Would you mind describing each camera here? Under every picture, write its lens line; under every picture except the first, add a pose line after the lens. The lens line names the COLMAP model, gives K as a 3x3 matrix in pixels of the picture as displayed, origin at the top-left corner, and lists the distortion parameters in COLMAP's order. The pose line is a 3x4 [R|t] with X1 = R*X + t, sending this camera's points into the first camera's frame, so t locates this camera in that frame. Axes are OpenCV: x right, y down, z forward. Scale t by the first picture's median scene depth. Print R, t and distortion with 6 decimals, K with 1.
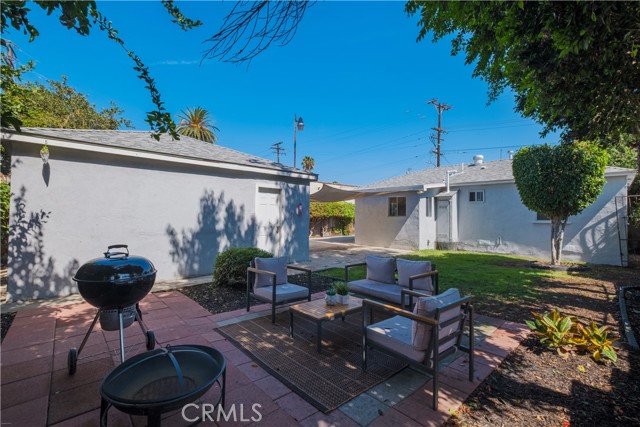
lens RADIAL K [[283.8, 0, 314.8], [0, 283.8, 213.5], [0, 0, 1]] dist [-0.001625, 0.001207]
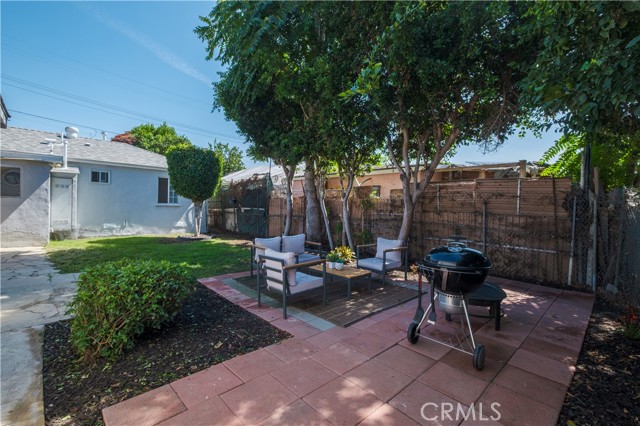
lens RADIAL K [[283.8, 0, 314.8], [0, 283.8, 211.6], [0, 0, 1]] dist [-0.001625, 0.001207]
pose [[-0.018421, -0.032321, 0.999308, -0.398348], [-0.034773, 0.998893, 0.031666, -0.001616], [-0.999225, -0.034165, -0.019525, 0.350030]]
